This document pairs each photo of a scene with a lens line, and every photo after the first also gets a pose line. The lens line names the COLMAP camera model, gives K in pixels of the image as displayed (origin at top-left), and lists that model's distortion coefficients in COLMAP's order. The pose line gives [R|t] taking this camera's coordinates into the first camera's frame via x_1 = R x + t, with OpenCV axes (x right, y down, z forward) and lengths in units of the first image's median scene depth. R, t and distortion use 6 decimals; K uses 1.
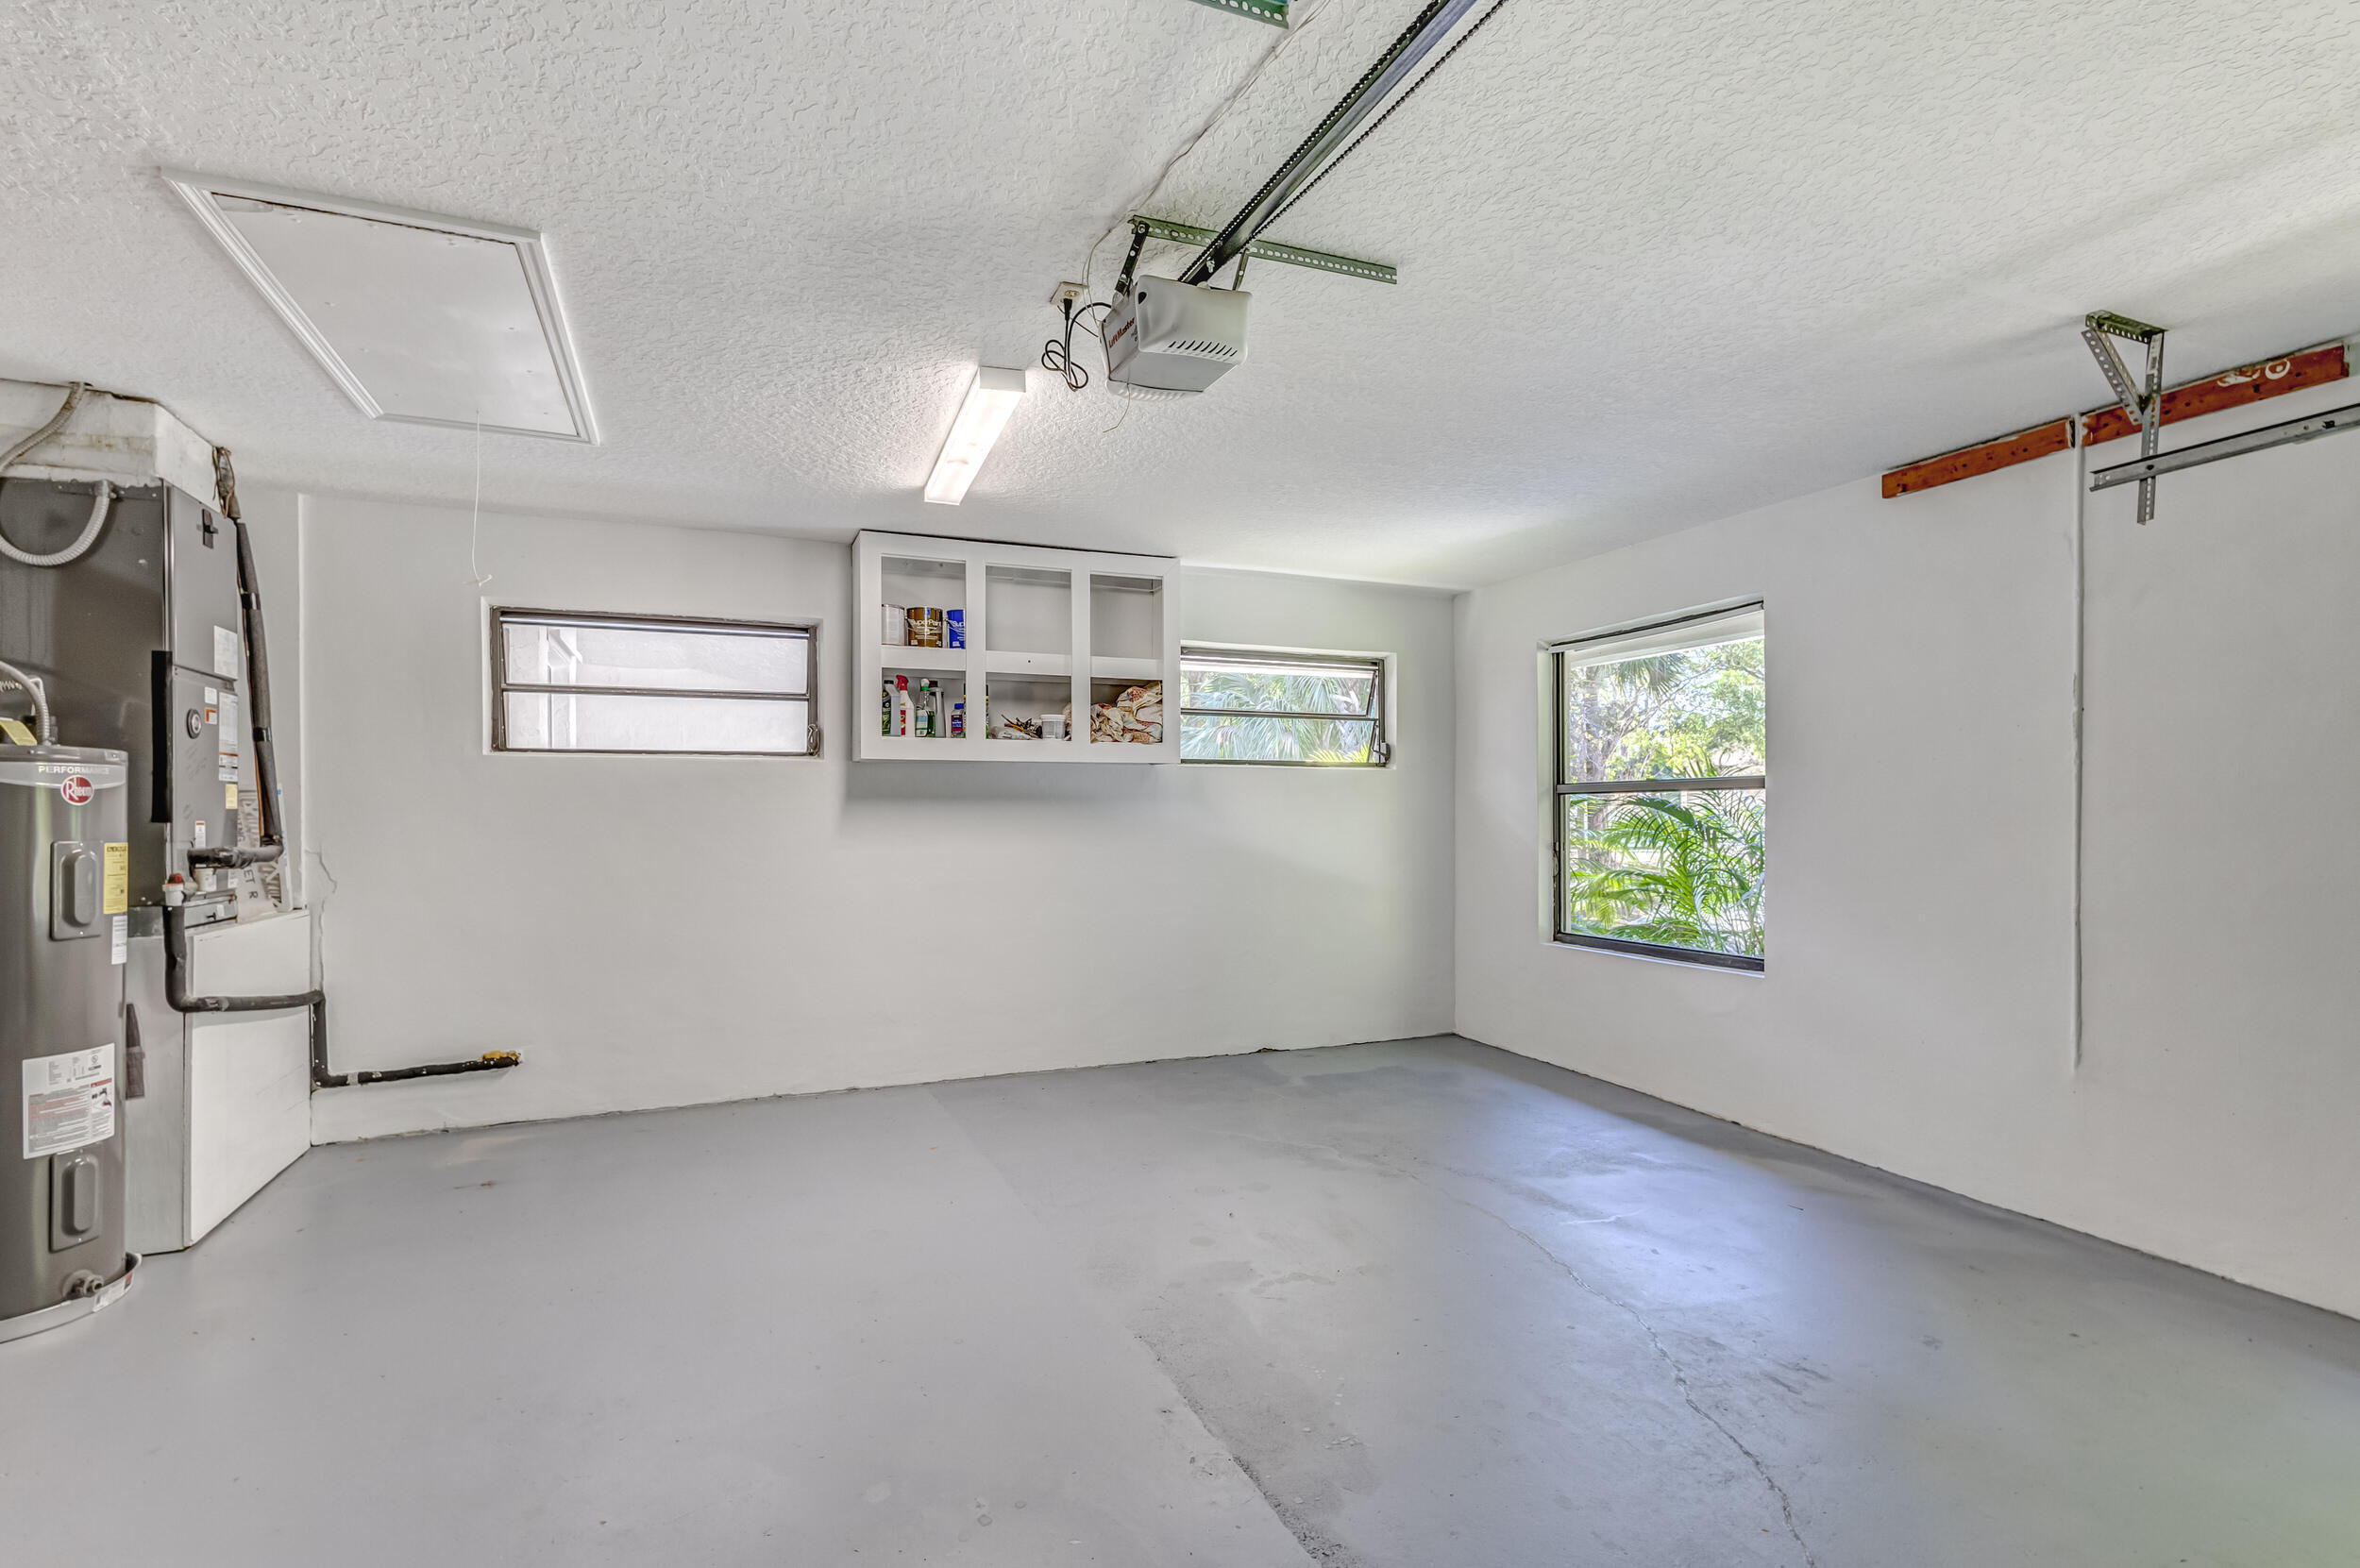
lens RADIAL K [[1118.5, 0, 1146.0], [0, 1118.5, 823.7], [0, 0, 1]] dist [0.014317, -0.003635]
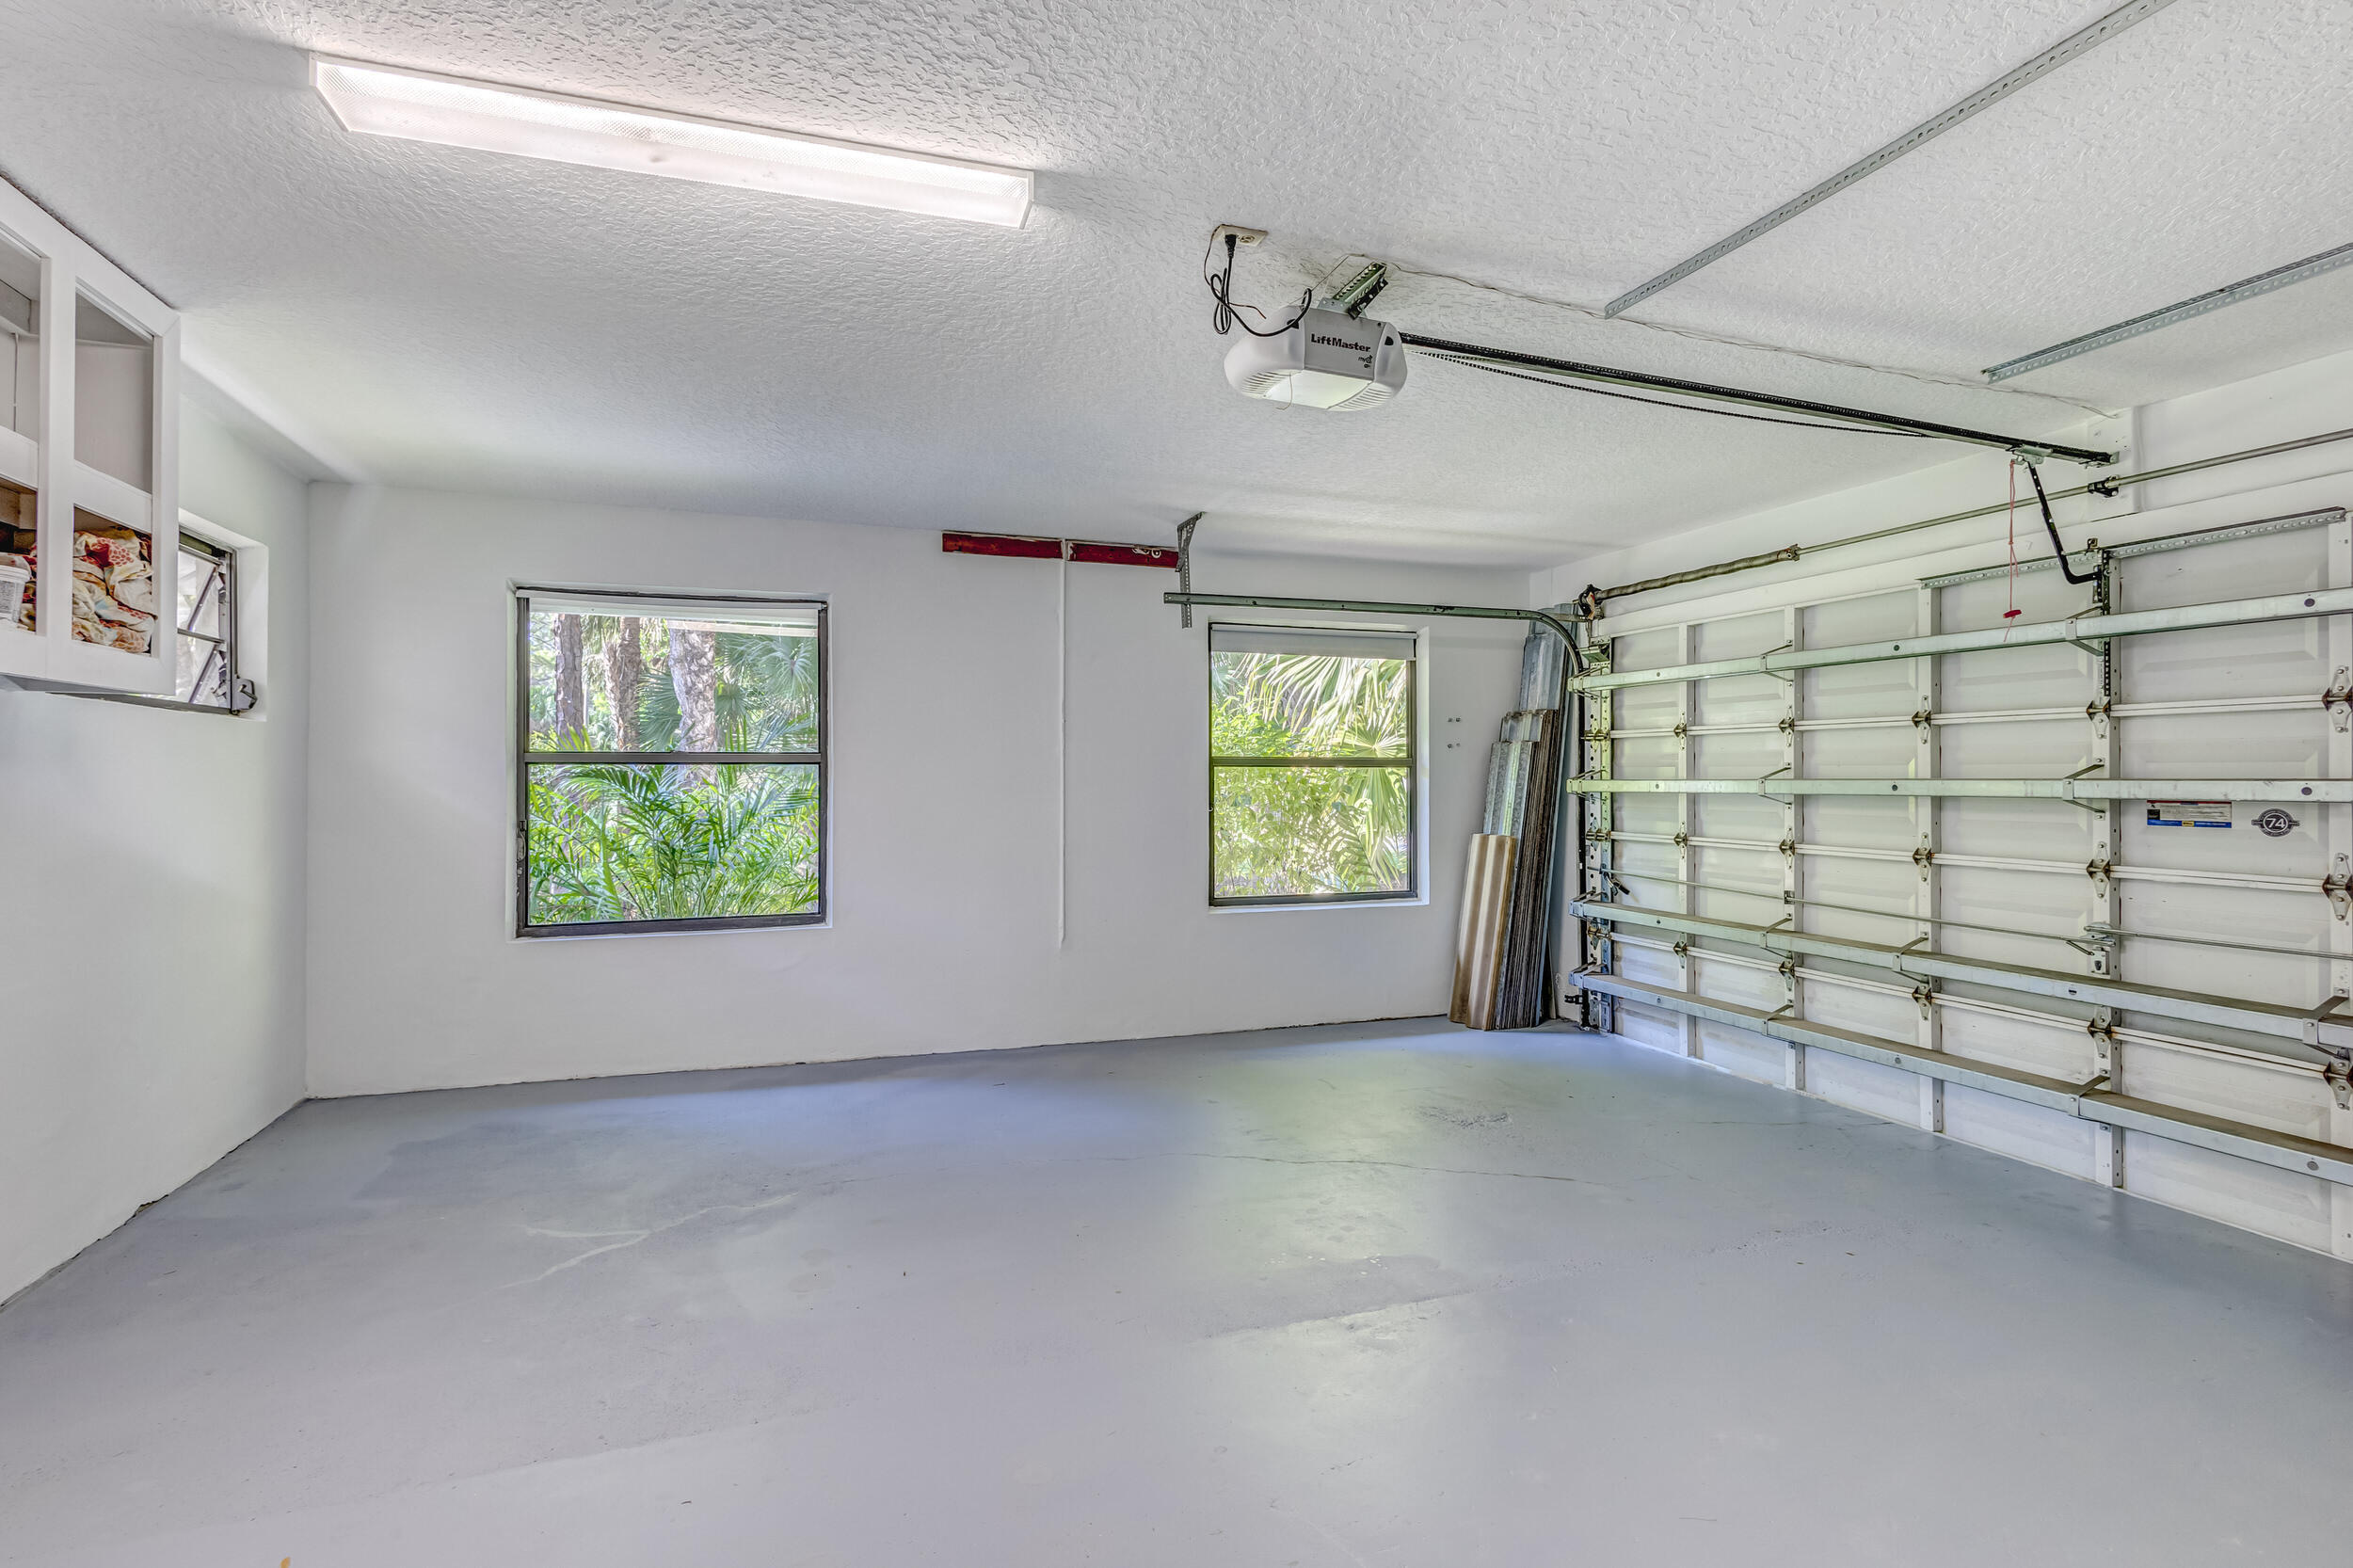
lens RADIAL K [[1115.2, 0, 1175.7], [0, 1115.2, 771.9], [0, 0, 1]] dist [0.014317, -0.003635]
pose [[0.028728, 0.008260, 0.999553, -0.509205], [0.008571, 0.999927, -0.008510, -0.008926], [-0.999551, 0.008811, 0.028655, 0.525556]]
